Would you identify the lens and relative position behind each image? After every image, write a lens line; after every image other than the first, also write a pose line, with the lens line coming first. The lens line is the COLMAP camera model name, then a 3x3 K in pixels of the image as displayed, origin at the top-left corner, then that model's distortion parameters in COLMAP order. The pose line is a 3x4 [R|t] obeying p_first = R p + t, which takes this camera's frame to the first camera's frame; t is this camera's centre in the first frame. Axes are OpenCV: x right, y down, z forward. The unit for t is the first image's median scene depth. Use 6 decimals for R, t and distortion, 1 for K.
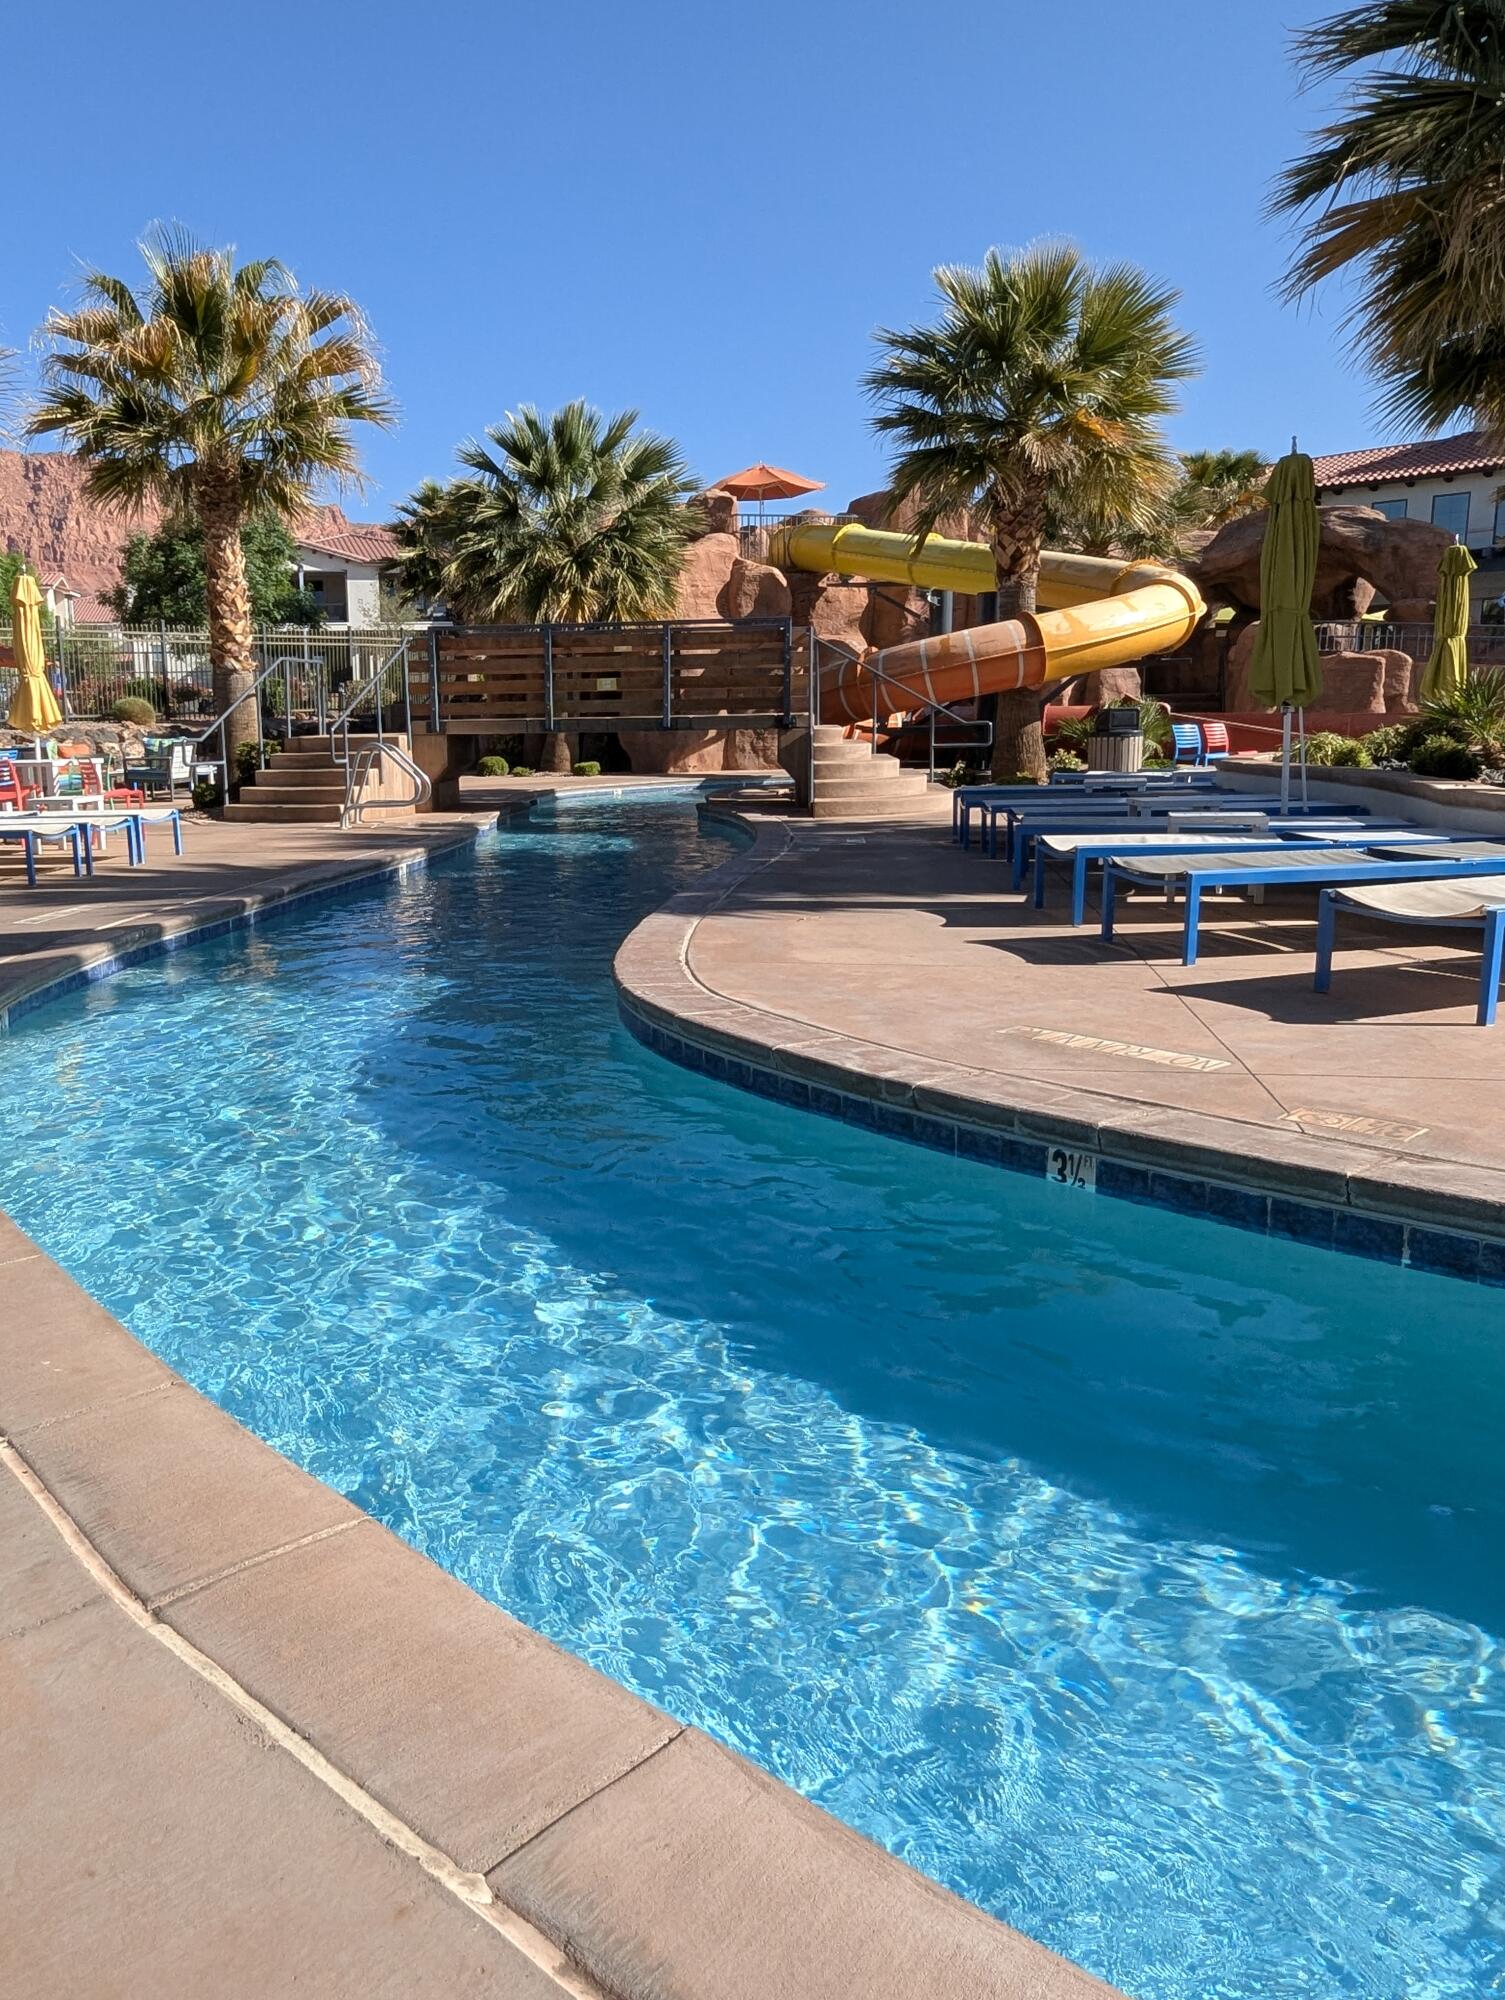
lens RADIAL K [[803.1, 0, 677.5], [0, 803.1, 933.0], [0, 0, 1]] dist [0.000359, 0.000611]
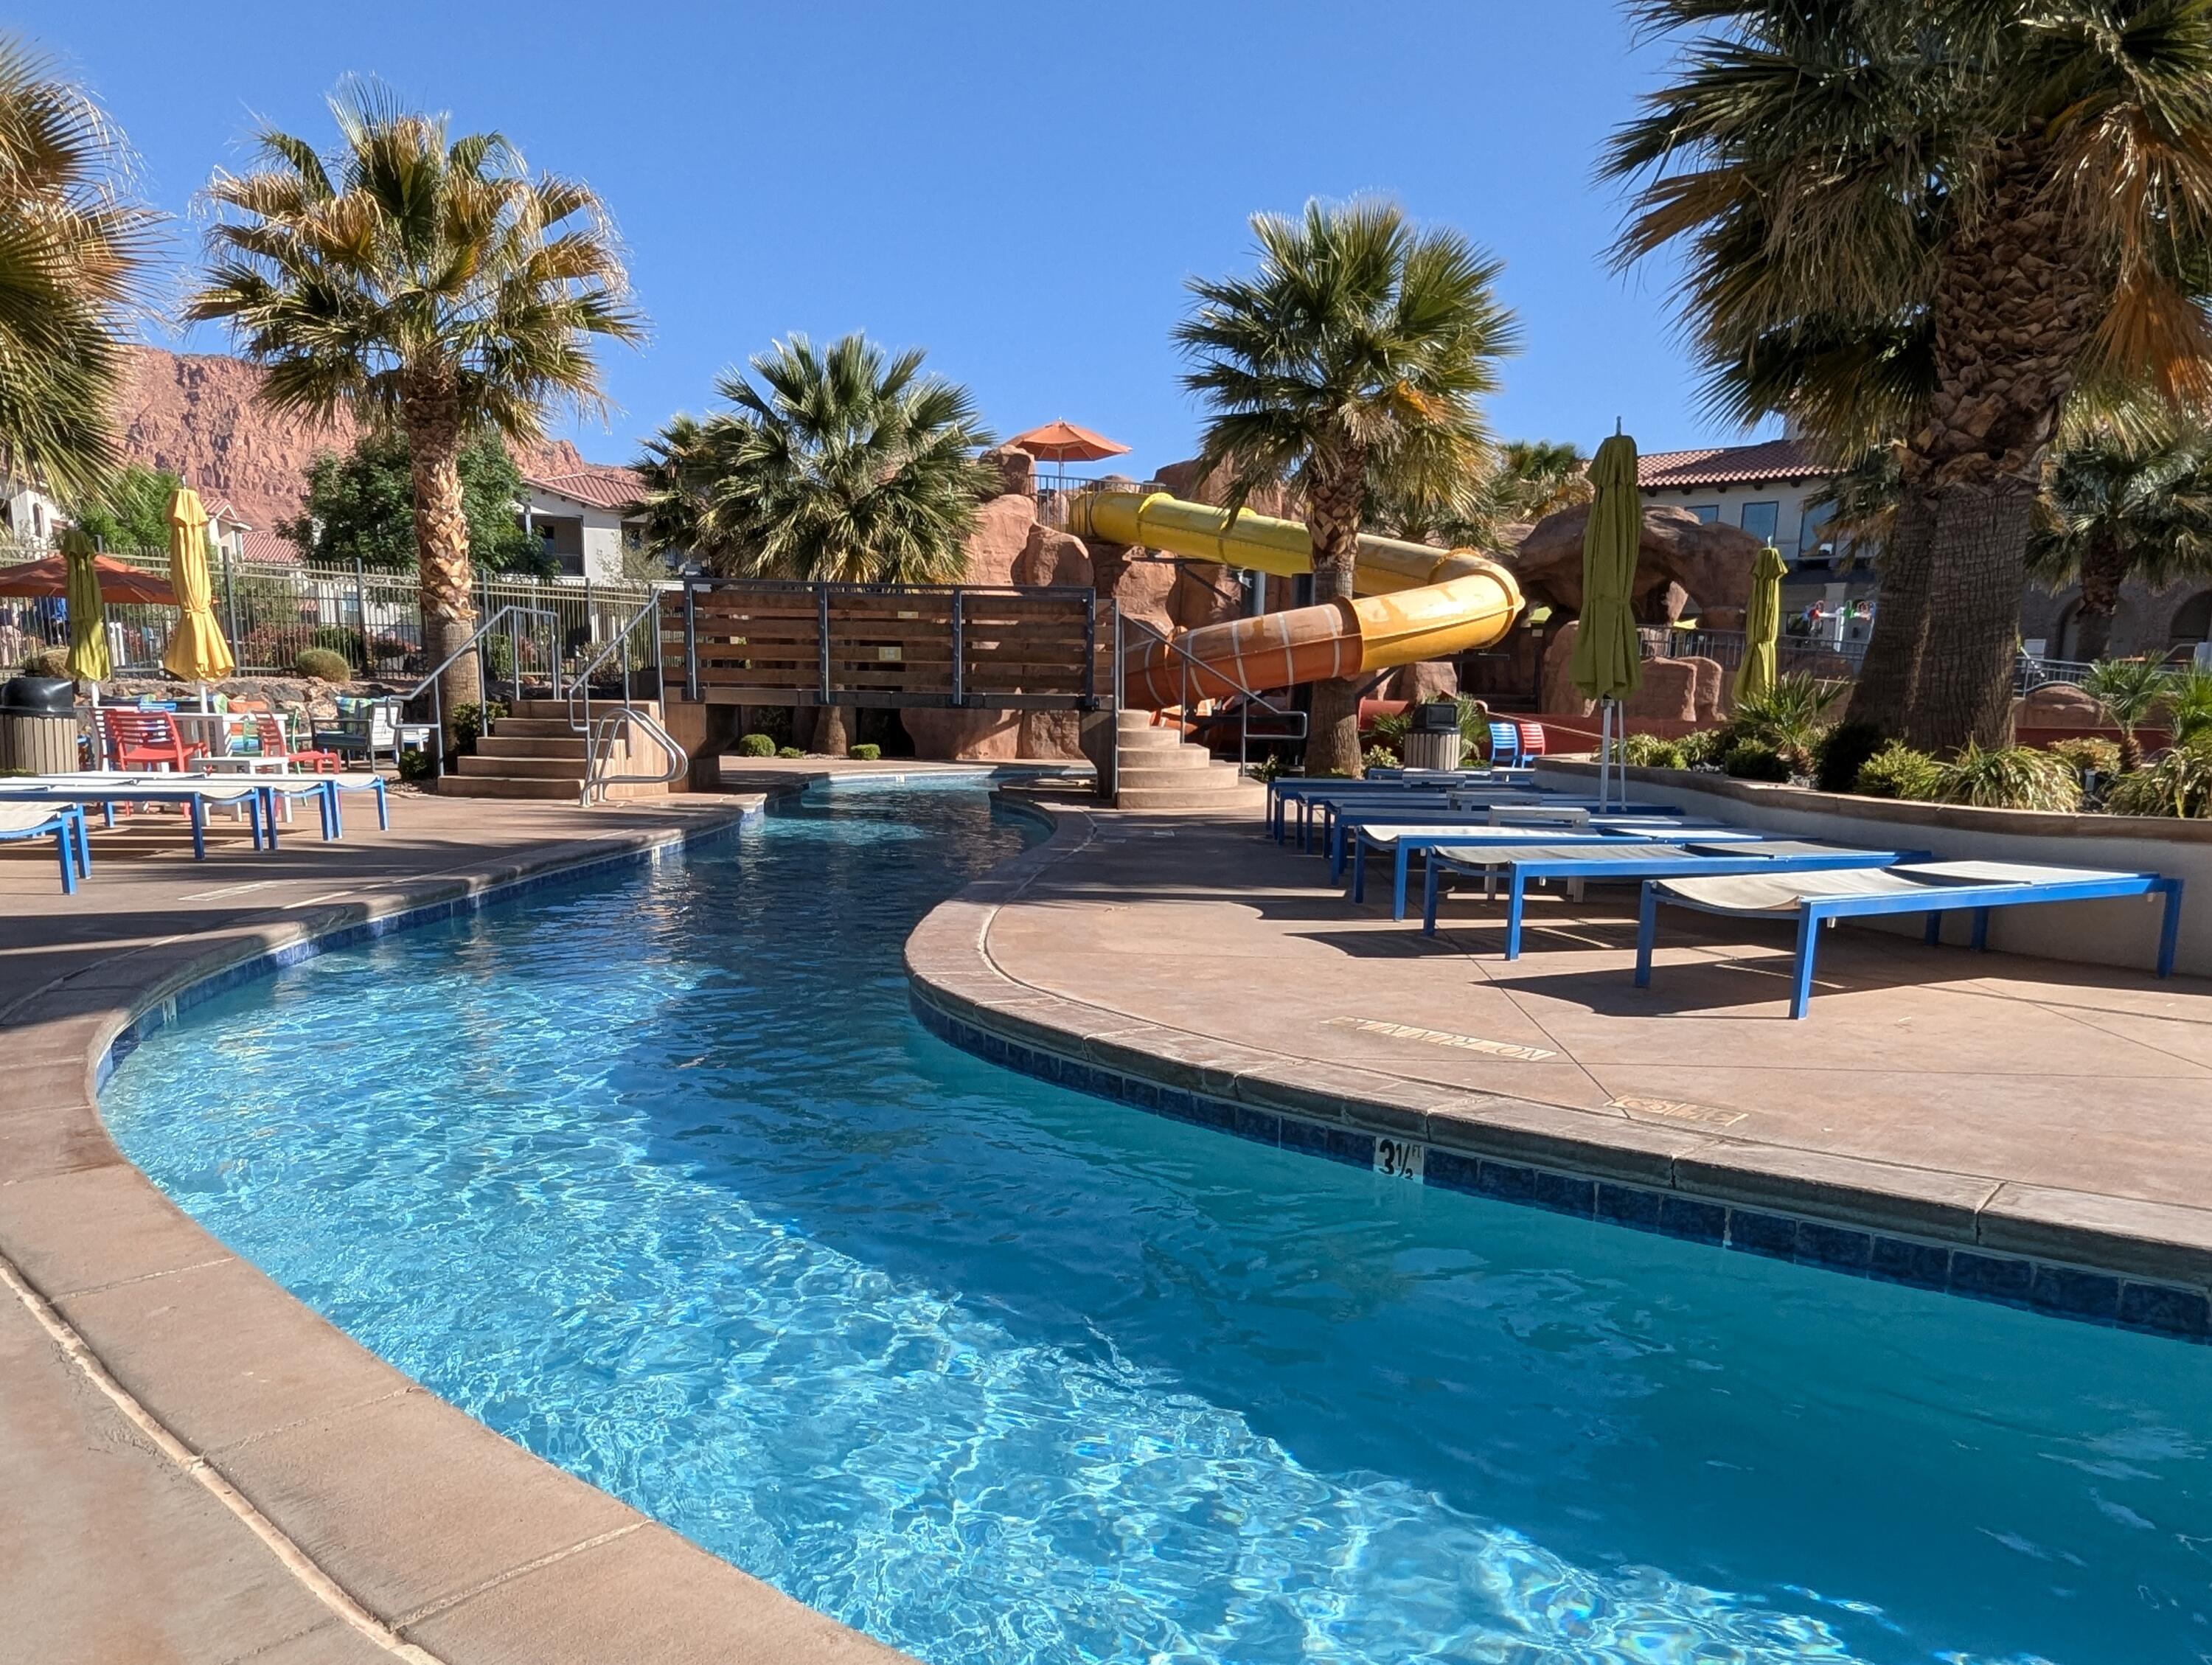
lens RADIAL K [[888.3, 0, 1107.7], [0, 888.3, 834.2], [0, 0, 1]] dist [0.000359, 0.000611]
pose [[0.995972, 0.005251, 0.089514, 0.064366], [-0.006641, 0.999862, 0.015229, -0.124418], [-0.089421, -0.015762, 0.995869, -0.006334]]
